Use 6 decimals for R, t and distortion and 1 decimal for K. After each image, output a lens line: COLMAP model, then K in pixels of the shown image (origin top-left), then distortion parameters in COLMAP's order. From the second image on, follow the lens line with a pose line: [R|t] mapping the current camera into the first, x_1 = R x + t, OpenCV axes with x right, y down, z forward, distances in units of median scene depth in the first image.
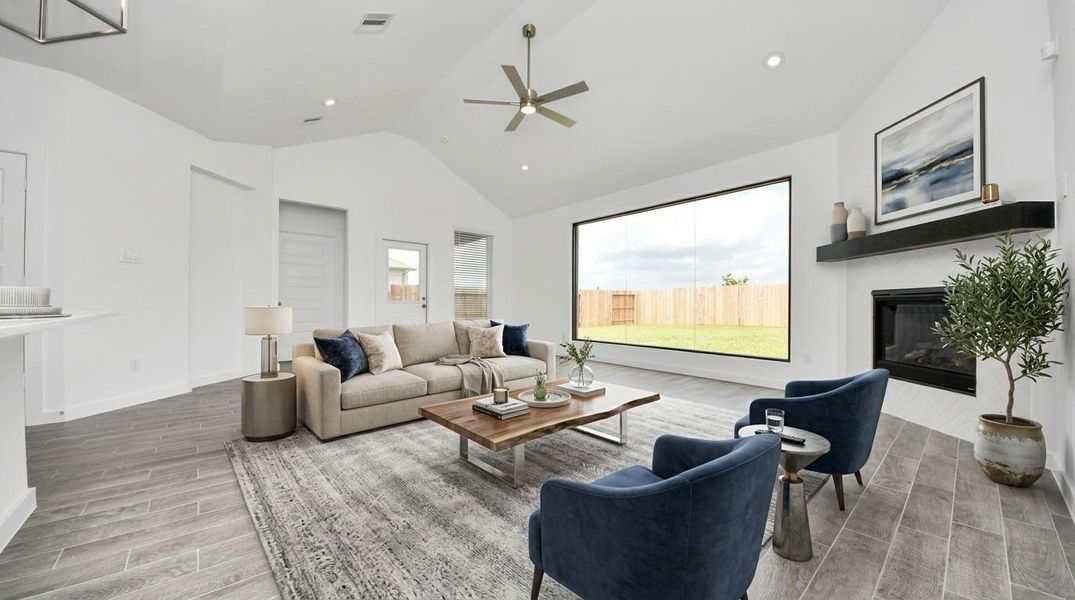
lens RADIAL K [[382.7, 0, 537.5], [0, 382.7, 300.0], [0, 0, 1]] dist [-0.000875, -0.005024]
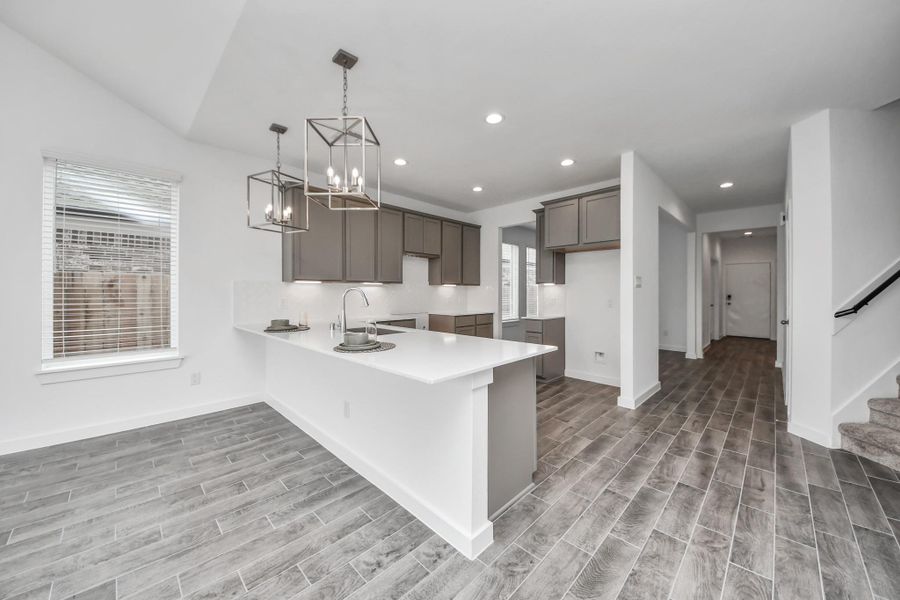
lens RADIAL K [[329.1, 0, 446.8], [0, 329.1, 287.4], [0, 0, 1]] dist [0.019531, -0.012915]
pose [[-0.998304, -0.007855, -0.057680, -0.509727], [-0.006910, 0.999839, -0.016563, -0.073299], [0.057800, -0.016137, -0.998198, 0.798733]]
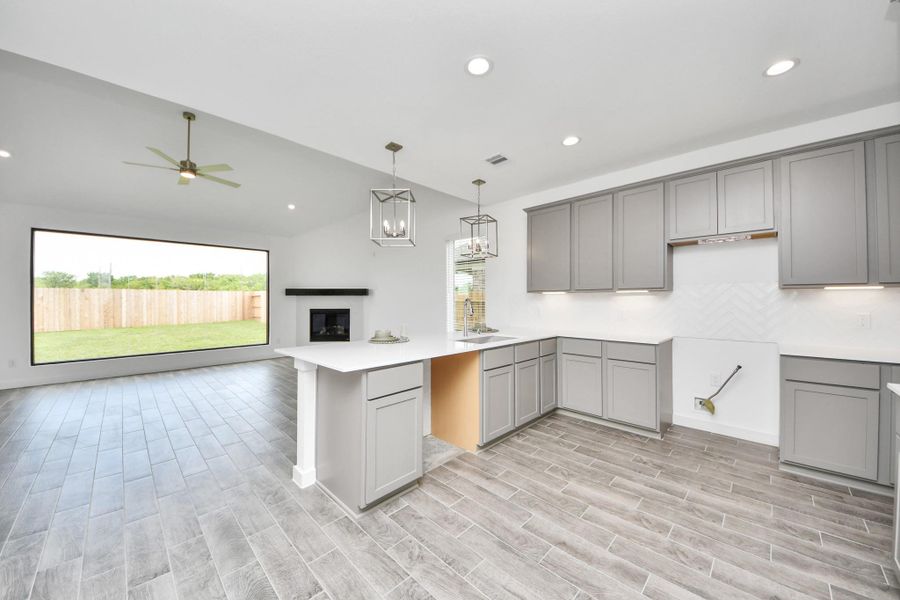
lens RADIAL K [[322.2, 0, 449.2], [0, 322.2, 296.5], [0, 0, 1]] dist [0.013867, -0.011930]
pose [[-0.064160, 0.007168, 0.997914, -1.148132], [-0.004589, 0.999962, -0.007478, -0.081914], [-0.997929, -0.005060, -0.064125, 0.178525]]
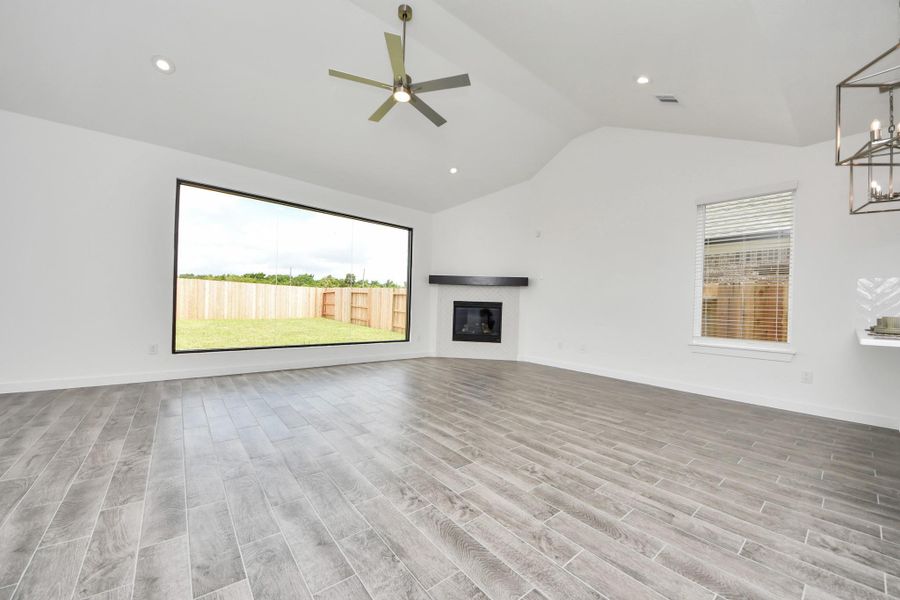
lens RADIAL K [[329.6, 0, 452.3], [0, 329.6, 305.5], [0, 0, 1]] dist [0.007025, -0.010939]
pose [[0.038922, 0.001047, 0.999242, -0.798756], [-0.040728, 0.999170, 0.000540, -0.000337], [-0.998412, -0.040718, 0.038932, 0.804633]]
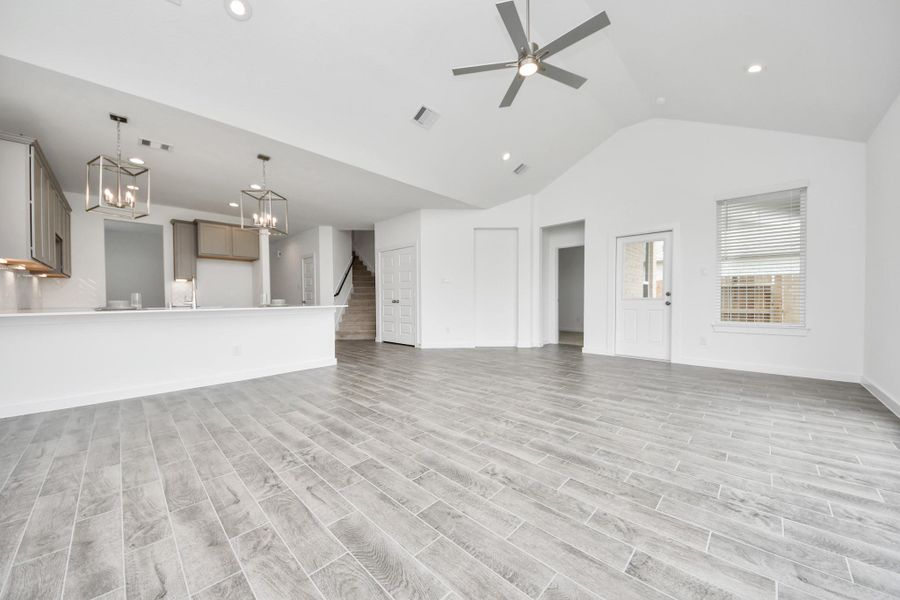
lens RADIAL K [[322.2, 0, 449.2], [0, 322.2, 296.5], [0, 0, 1]] dist [0.013867, -0.011930]
pose [[0.074077, -0.012629, -0.997173, 0.673378], [0.016298, 0.999802, -0.011452, 0.002230], [0.997119, -0.015404, 0.074268, 0.746415]]
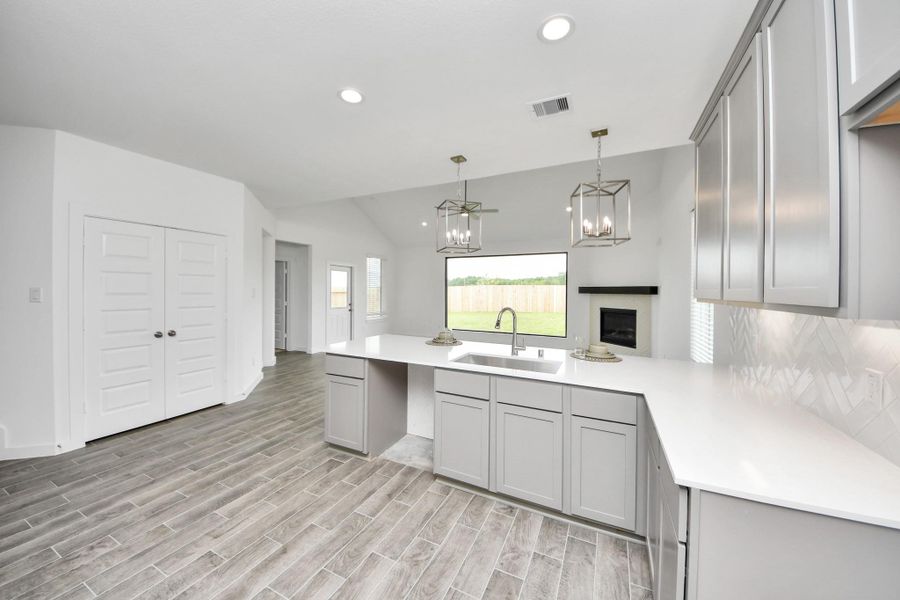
lens RADIAL K [[322.2, 0, 449.2], [0, 322.2, 296.5], [0, 0, 1]] dist [0.013867, -0.011930]
pose [[0.922340, -0.001398, 0.386377, -0.707755], [-0.011486, 0.999452, 0.031033, -0.128230], [-0.386209, -0.033061, 0.921819, -0.465961]]
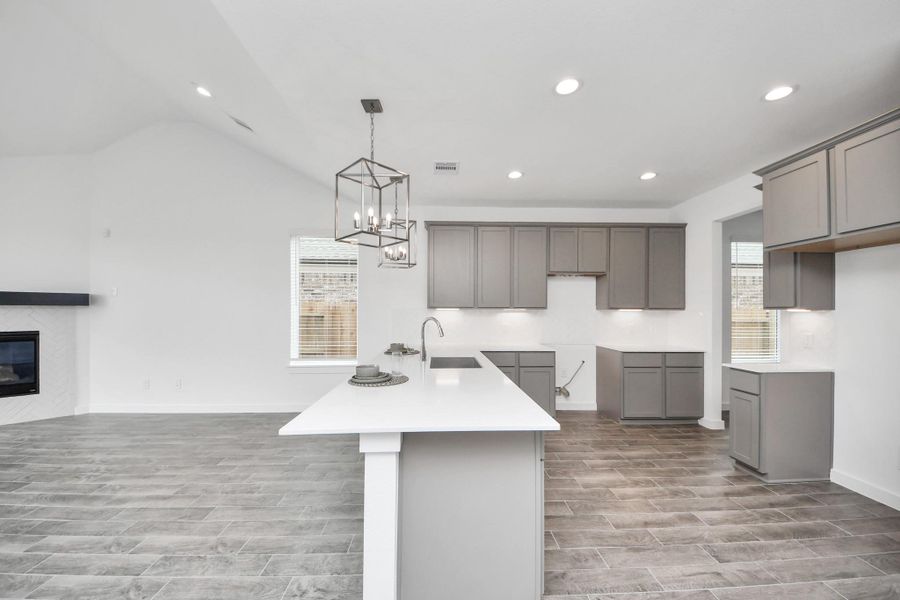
lens RADIAL K [[334.5, 0, 446.7], [0, 334.5, 305.0], [0, 0, 1]] dist [0.019397, -0.014146]
pose [[-0.767368, -0.000055, 0.641208, -0.842156], [-0.010104, 0.999877, -0.012006, -0.102593], [-0.641128, -0.015691, -0.767274, 0.614476]]
